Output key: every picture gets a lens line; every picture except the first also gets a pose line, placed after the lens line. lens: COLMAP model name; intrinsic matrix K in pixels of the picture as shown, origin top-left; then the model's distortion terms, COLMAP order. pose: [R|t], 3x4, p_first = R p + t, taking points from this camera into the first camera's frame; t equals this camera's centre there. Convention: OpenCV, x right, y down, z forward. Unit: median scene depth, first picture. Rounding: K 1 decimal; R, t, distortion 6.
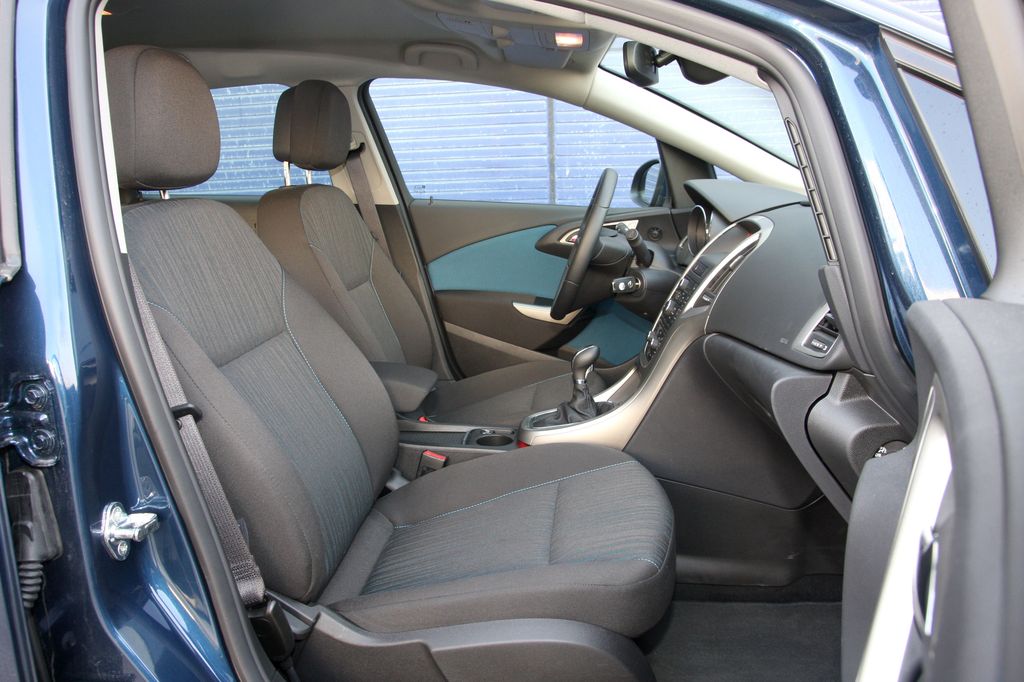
lens RADIAL K [[782.5, 0, 506.0], [0, 782.5, 344.5], [0, 0, 1]] dist [-0.124876, 0.086208]
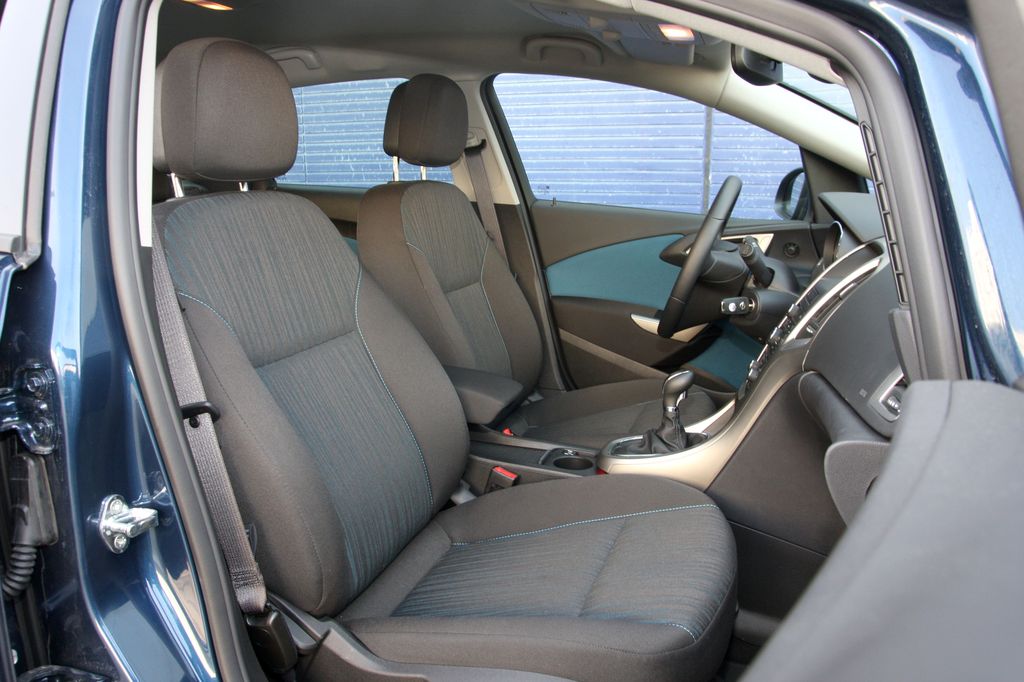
lens RADIAL K [[782.5, 0, 511.6], [0, 782.5, 345.3], [0, 0, 1]] dist [-0.124876, 0.086208]
pose [[0.972719, 0.078965, -0.218133, 0.123073], [-0.078285, 0.996862, 0.011773, -0.026146], [0.218378, 0.005625, 0.975848, 0.086127]]
